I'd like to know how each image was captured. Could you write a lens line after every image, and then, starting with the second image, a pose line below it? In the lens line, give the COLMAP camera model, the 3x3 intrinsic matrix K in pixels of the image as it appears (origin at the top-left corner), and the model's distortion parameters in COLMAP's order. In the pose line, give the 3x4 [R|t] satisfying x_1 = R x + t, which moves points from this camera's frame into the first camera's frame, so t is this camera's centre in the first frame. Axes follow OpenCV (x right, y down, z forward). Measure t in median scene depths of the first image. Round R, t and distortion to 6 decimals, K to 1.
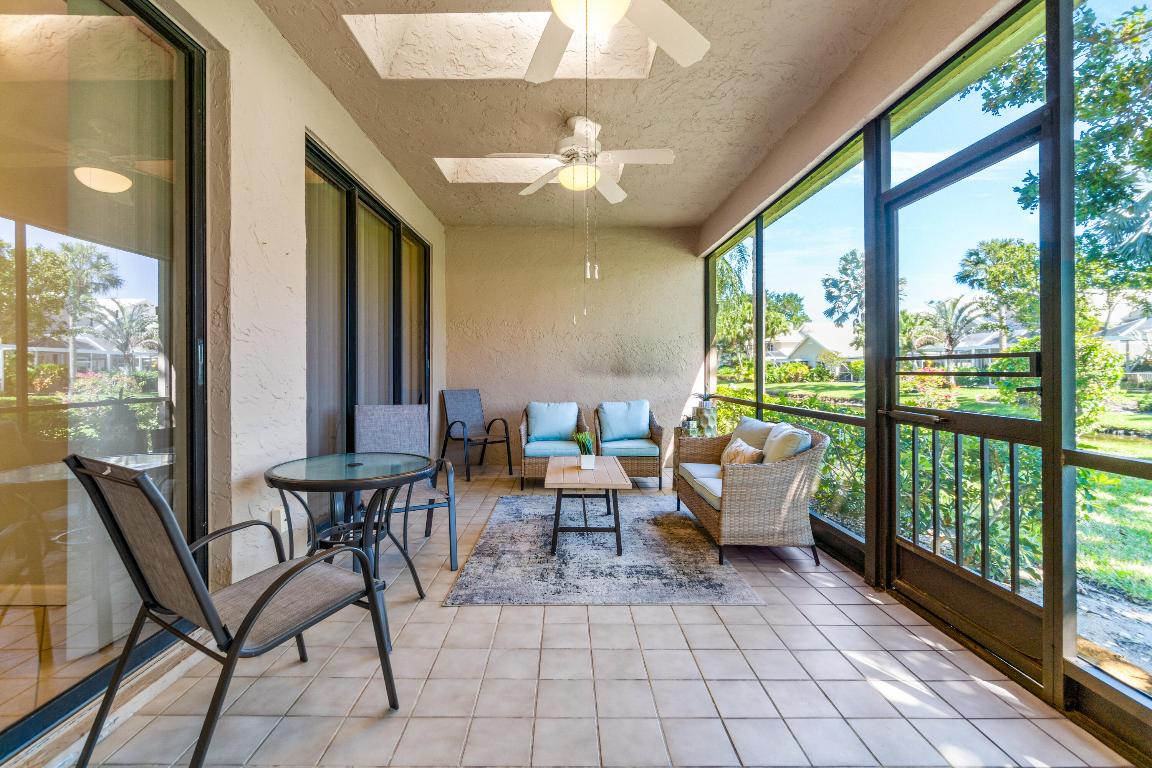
lens RADIAL K [[500.0, 0, 572.7], [0, 500.0, 368.9], [0, 0, 1]] dist [-0.007125, 0.000419]
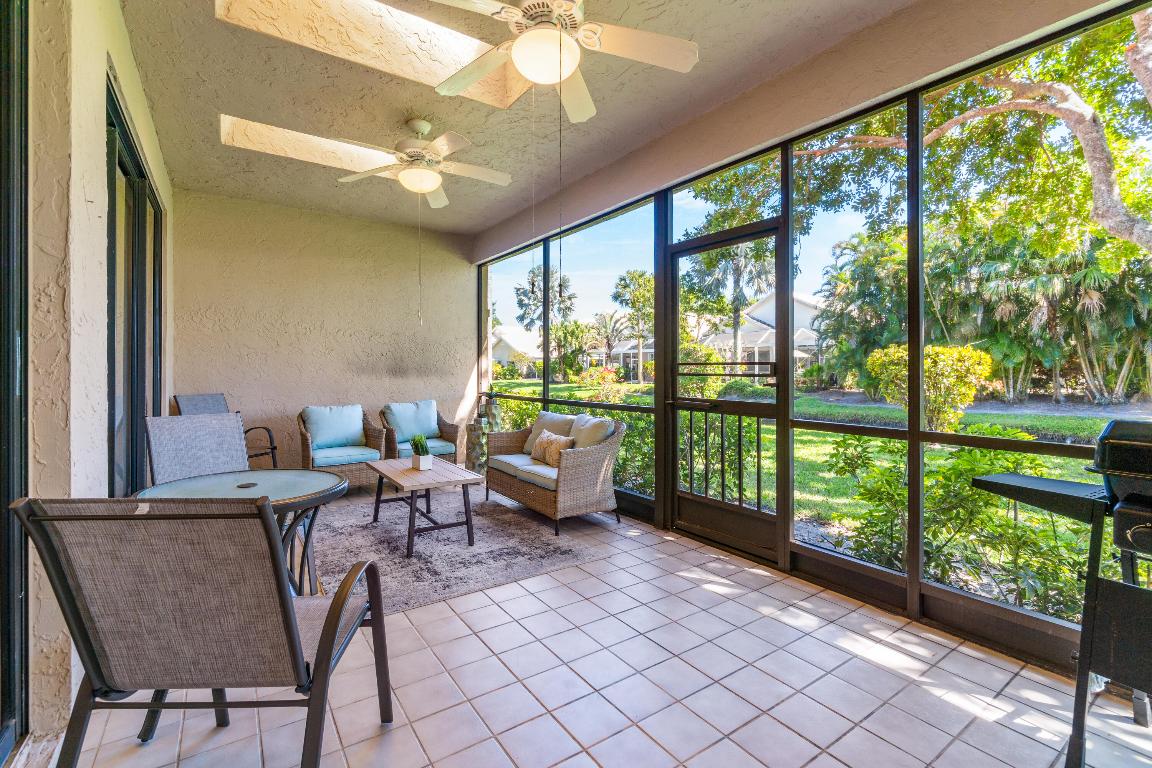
lens RADIAL K [[500.0, 0, 568.9], [0, 500.0, 365.9], [0, 0, 1]] dist [-0.007125, 0.000419]
pose [[0.831191, 0.005908, 0.555956, -0.300054], [-0.004329, 0.999982, -0.004154, -0.006270], [-0.555970, 0.001046, 0.831201, -0.002748]]
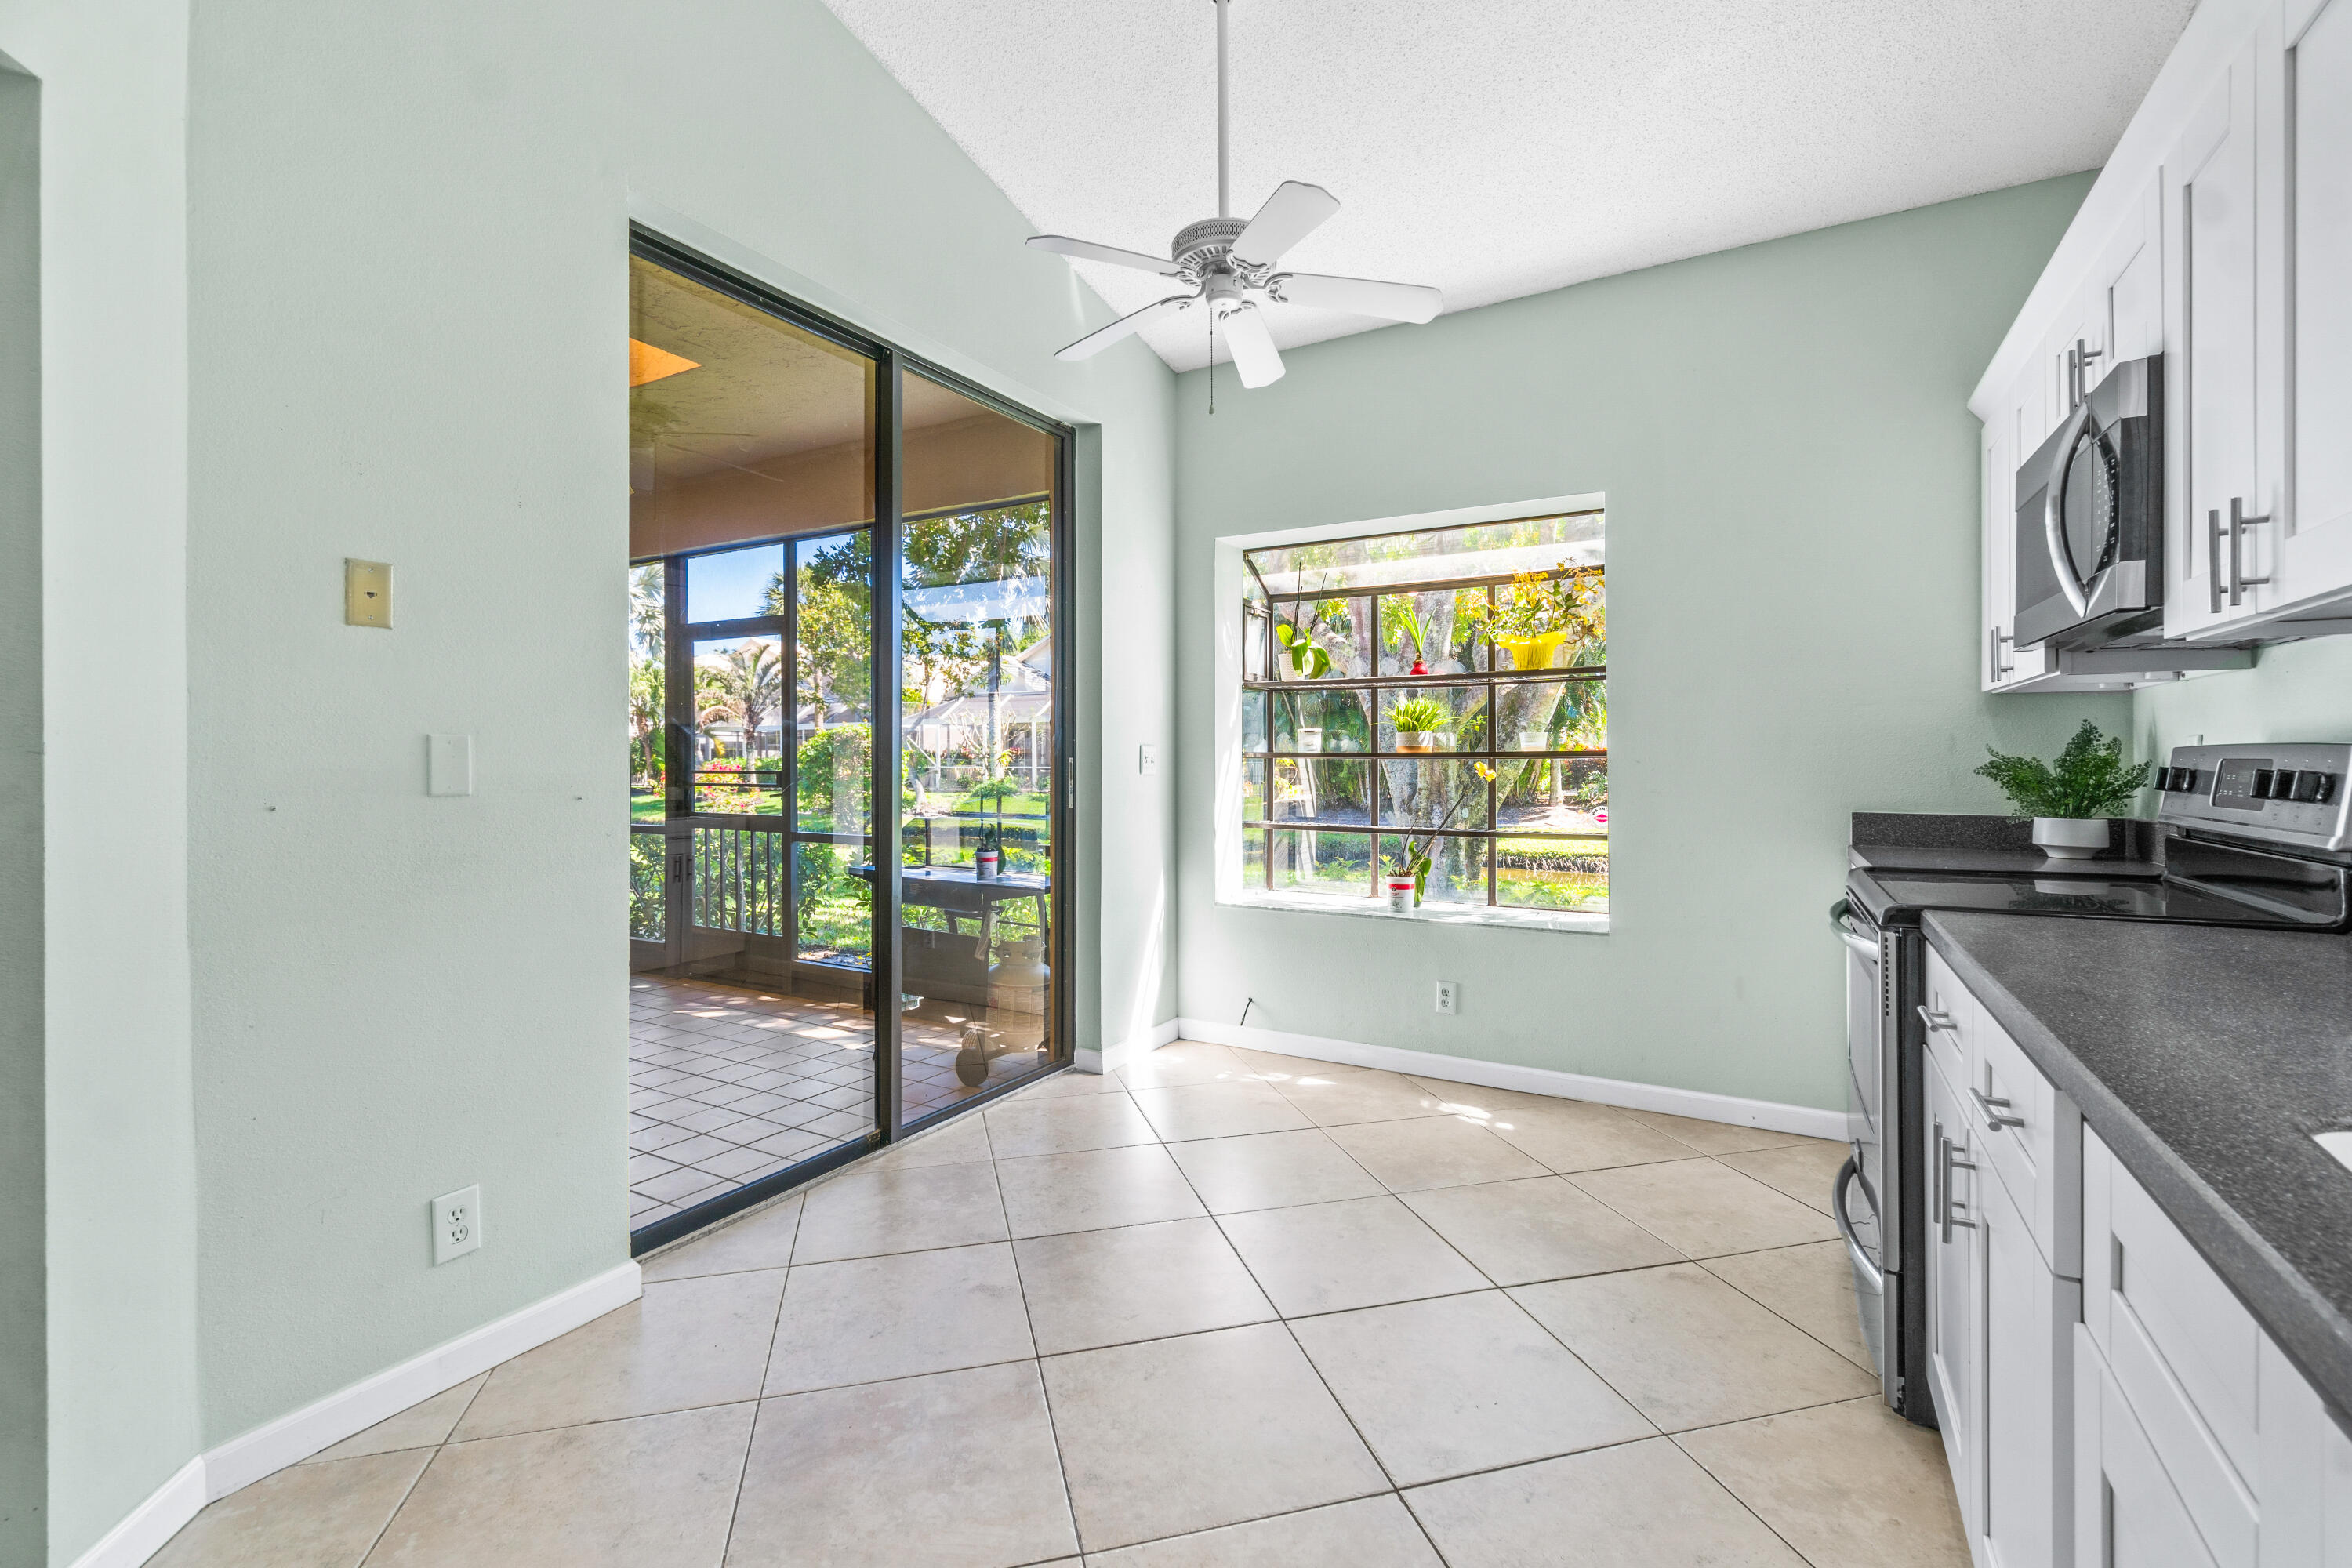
lens RADIAL K [[1020.8, 0, 1155.3], [0, 1020.8, 758.7], [0, 0, 1]] dist [-0.007125, 0.000419]
pose [[0.520087, -0.000160, 0.854113, -0.614447], [-0.000490, 1.000000, 0.000486, -0.039612], [-0.854113, -0.000672, 0.520087, -0.865974]]
